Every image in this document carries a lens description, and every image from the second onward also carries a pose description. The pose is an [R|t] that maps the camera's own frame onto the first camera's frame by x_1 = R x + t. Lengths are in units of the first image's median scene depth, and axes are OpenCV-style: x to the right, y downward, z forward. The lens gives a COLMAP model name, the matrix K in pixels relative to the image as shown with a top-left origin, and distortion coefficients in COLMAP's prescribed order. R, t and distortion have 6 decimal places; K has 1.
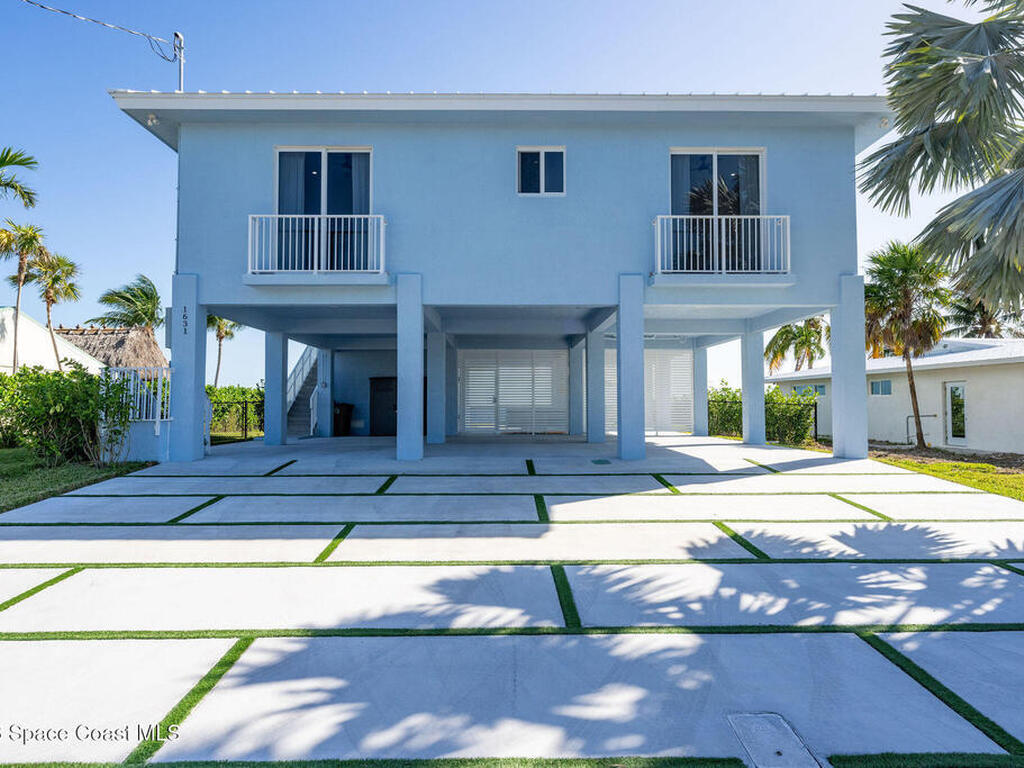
lens RADIAL K [[595.0, 0, 512.0], [0, 595.0, 384.0], [0, 0, 1]] dist [-0.015053, -0.000735]
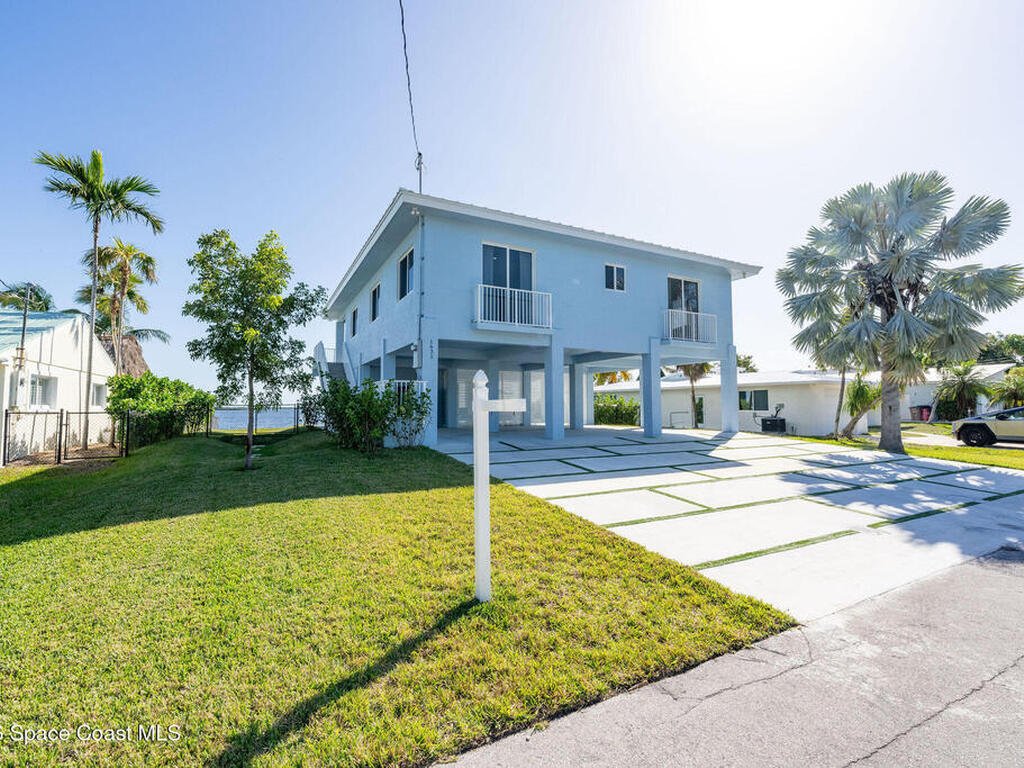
lens RADIAL K [[406.9, 0, 512.0], [0, 406.9, 384.0], [0, 0, 1]] dist [0.000603, 0.000045]
pose [[0.912135, 0.023132, 0.409236, -0.513841], [-0.014921, 0.999618, -0.023246, -0.000753], [-0.409618, 0.015097, 0.912132, 0.002045]]
